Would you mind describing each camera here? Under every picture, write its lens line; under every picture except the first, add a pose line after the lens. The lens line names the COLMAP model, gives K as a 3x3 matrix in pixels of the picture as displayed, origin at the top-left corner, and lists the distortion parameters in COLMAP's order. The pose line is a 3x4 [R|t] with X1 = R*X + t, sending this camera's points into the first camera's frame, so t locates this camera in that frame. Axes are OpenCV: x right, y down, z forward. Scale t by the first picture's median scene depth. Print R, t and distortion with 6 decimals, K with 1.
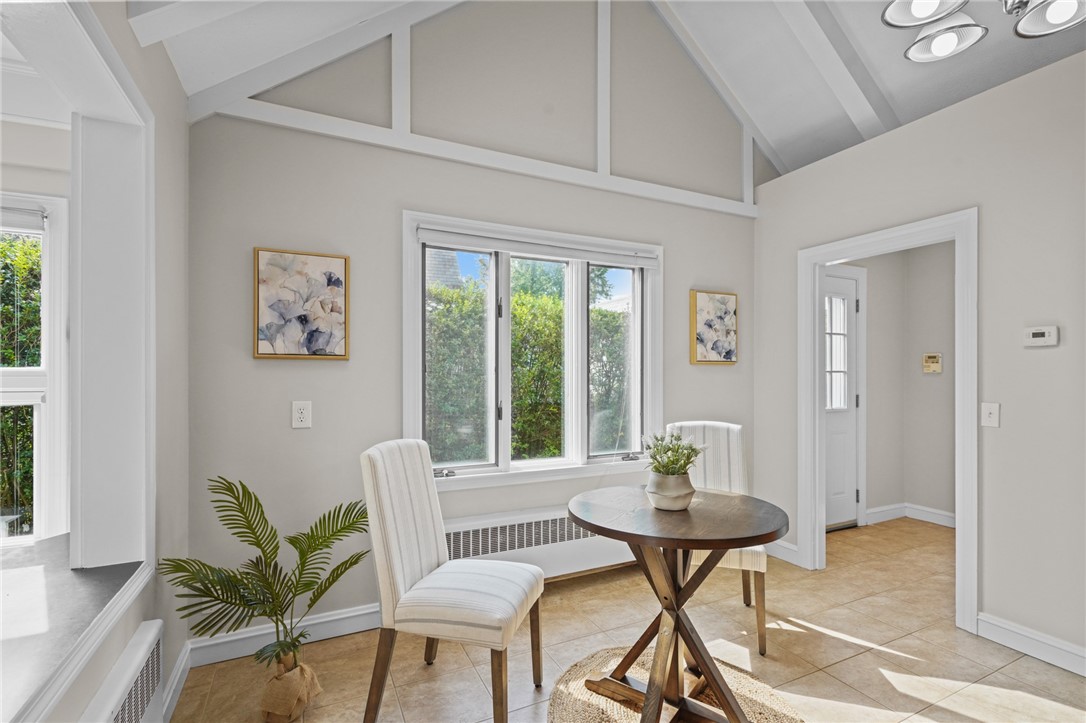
lens RADIAL K [[483.8, 0, 536.0], [0, 483.8, 375.4], [0, 0, 1]] dist [-0.010938, 0.000654]
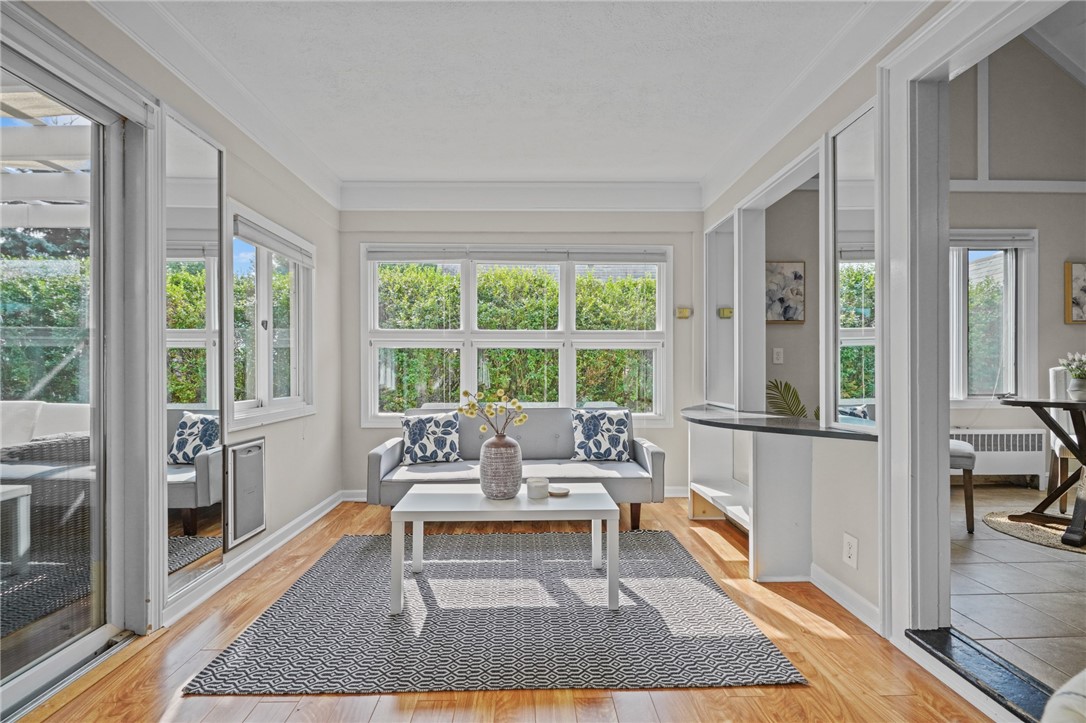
lens RADIAL K [[483.8, 0, 533.5], [0, 483.8, 370.9], [0, 0, 1]] dist [-0.010938, 0.000654]
pose [[0.908901, 0.003866, -0.416995, -0.447988], [0.001364, 0.999924, 0.012243, 0.089734], [0.417011, -0.011696, 0.908826, -0.737463]]
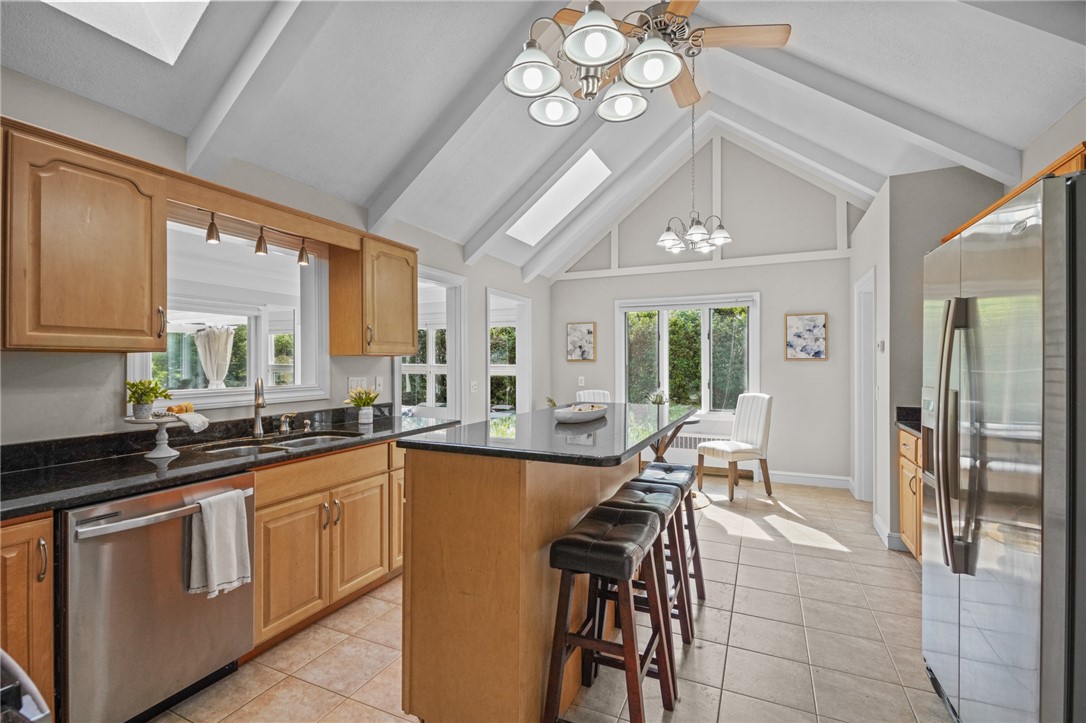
lens RADIAL K [[483.8, 0, 535.8], [0, 483.8, 362.0], [0, 0, 1]] dist [-0.010938, 0.000654]
pose [[0.634933, -0.001677, -0.772565, 1.194680], [0.002391, 0.999997, -0.000205, -0.023552], [0.772563, -0.001717, 0.634935, -0.770143]]
